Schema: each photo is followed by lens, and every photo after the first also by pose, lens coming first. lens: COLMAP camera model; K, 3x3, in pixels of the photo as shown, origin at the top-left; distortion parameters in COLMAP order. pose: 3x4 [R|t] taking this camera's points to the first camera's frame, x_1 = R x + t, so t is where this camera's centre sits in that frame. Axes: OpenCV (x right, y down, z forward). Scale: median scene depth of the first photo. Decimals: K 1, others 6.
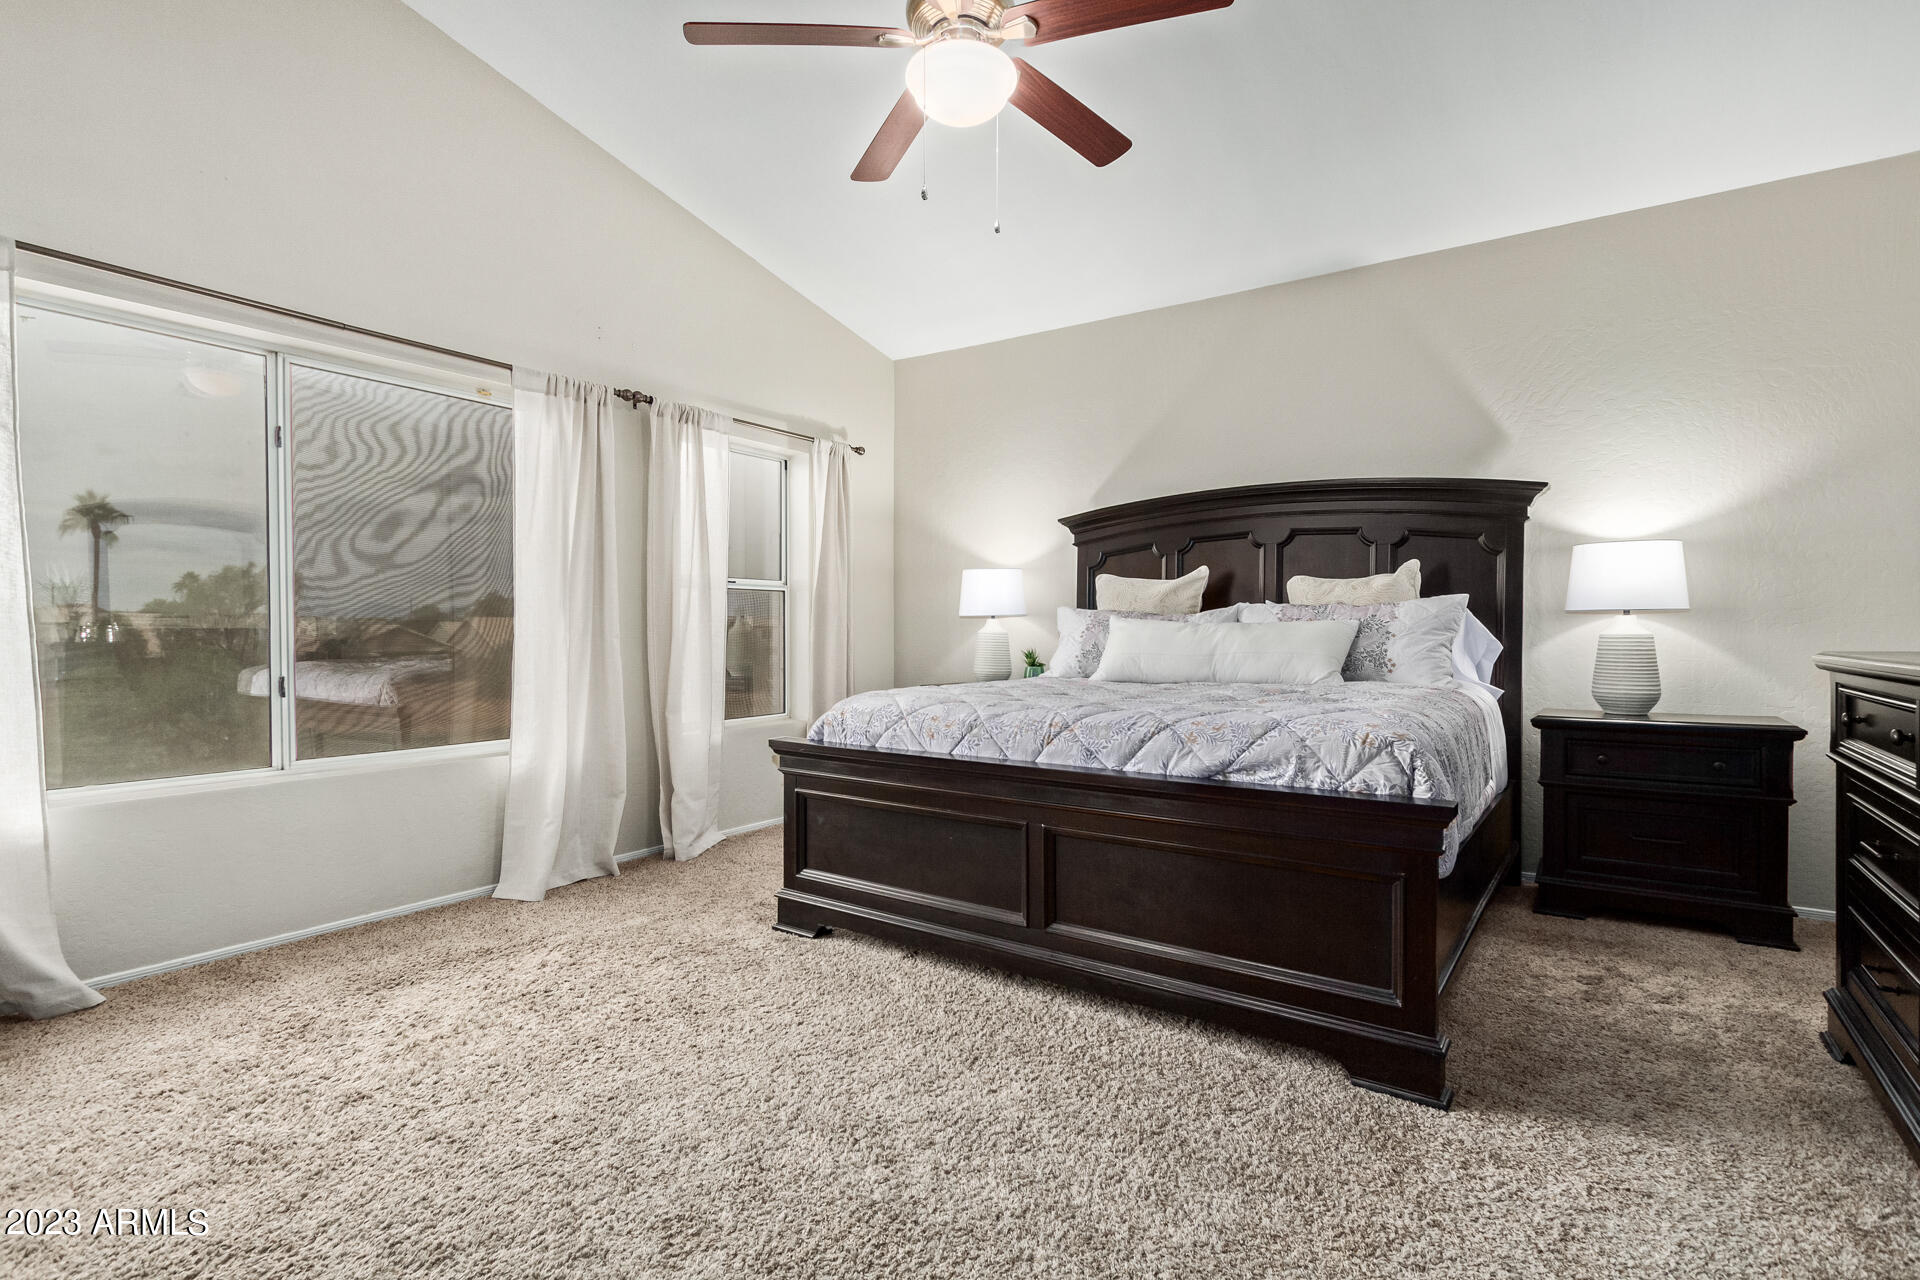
lens RADIAL K [[934.1, 0, 963.8], [0, 934.1, 641.5], [0, 0, 1]] dist [0.025140, -0.001228]
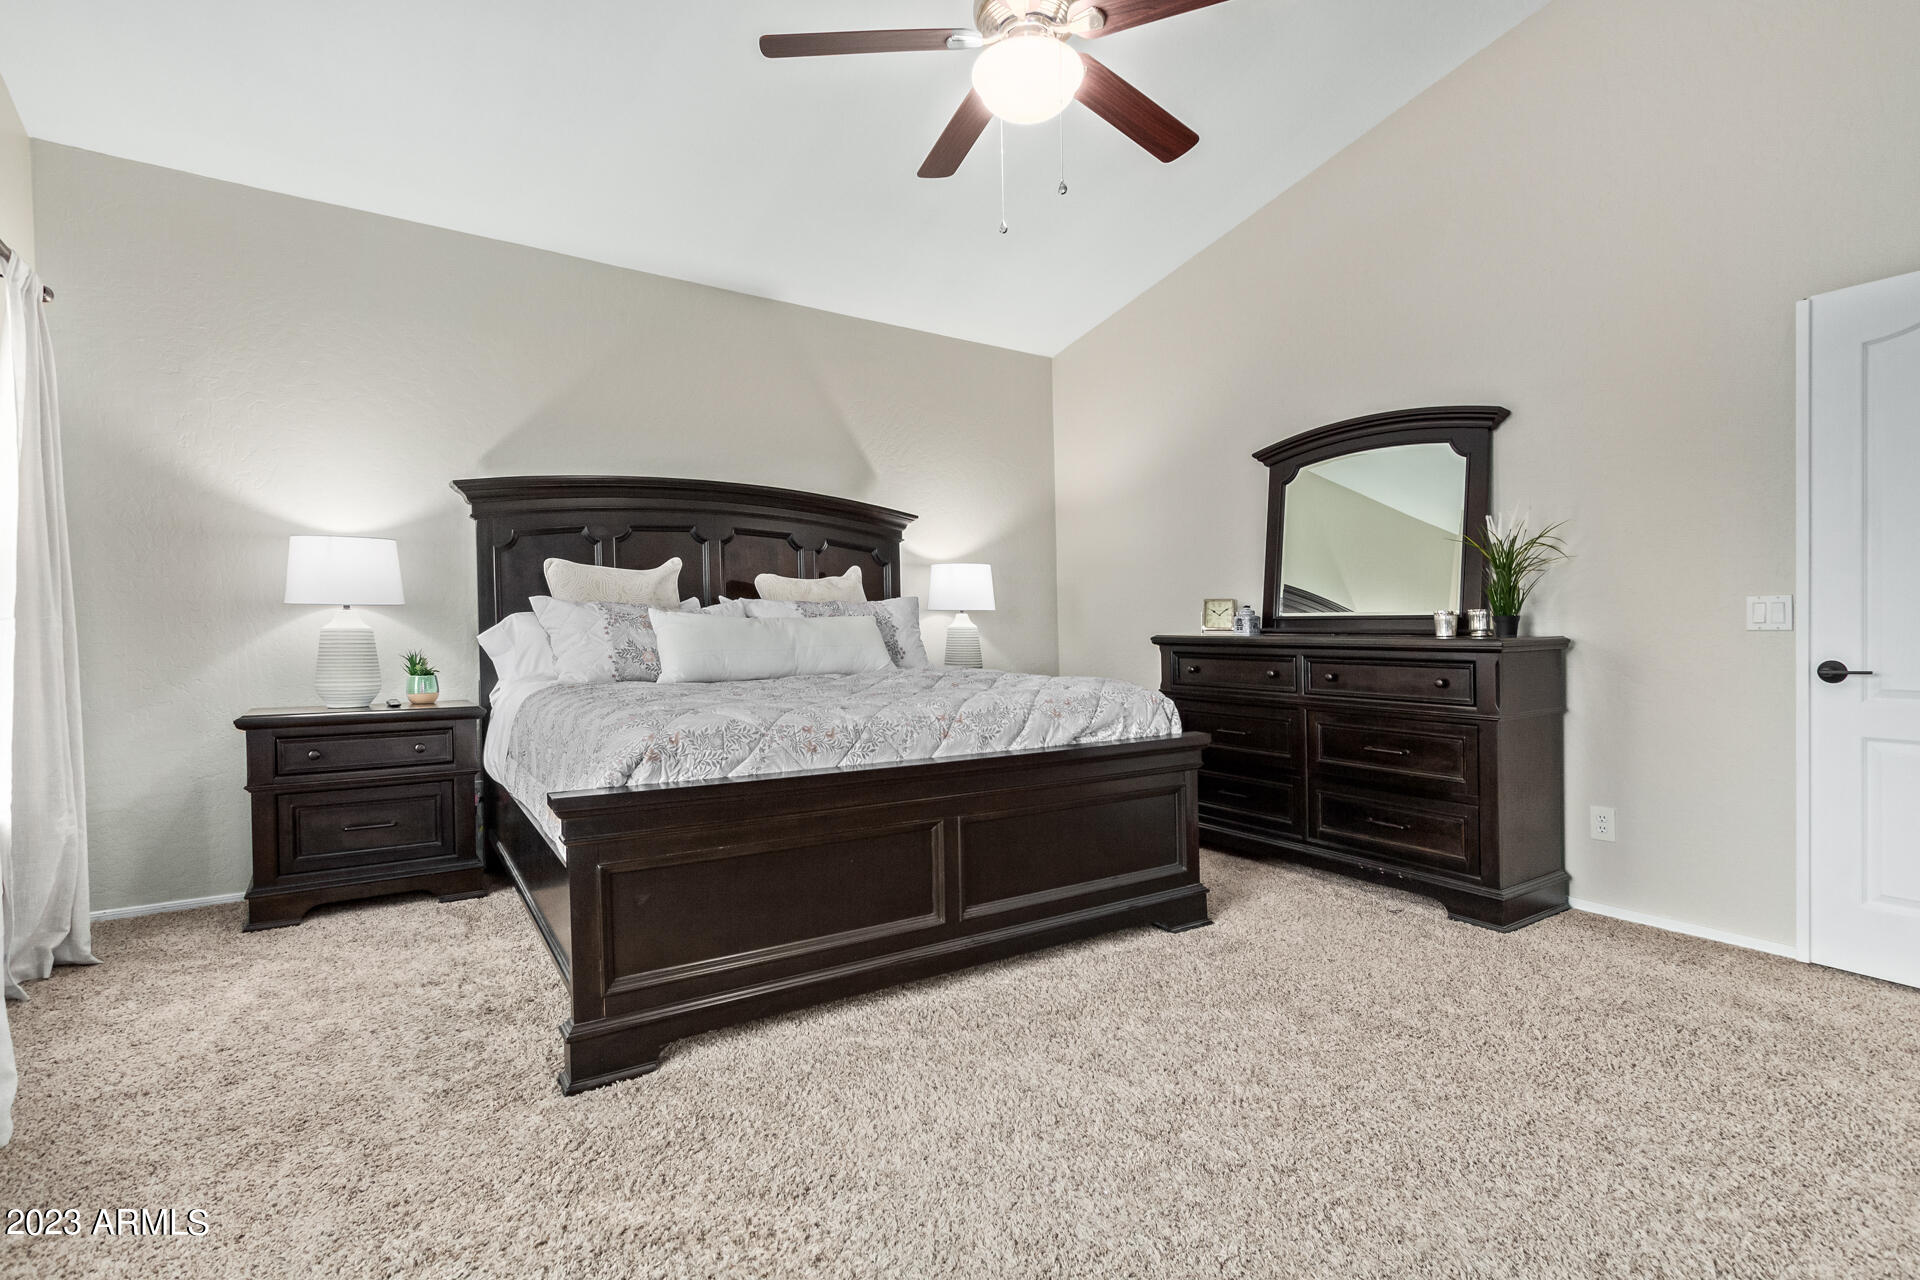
lens RADIAL K [[934.1, 0, 960.6], [0, 934.1, 636.4], [0, 0, 1]] dist [0.025140, -0.001228]
pose [[0.365387, -0.016237, 0.930714, -0.724956], [0.015865, 0.999811, 0.011214, -0.009467], [-0.930721, 0.010668, 0.365575, 0.527441]]
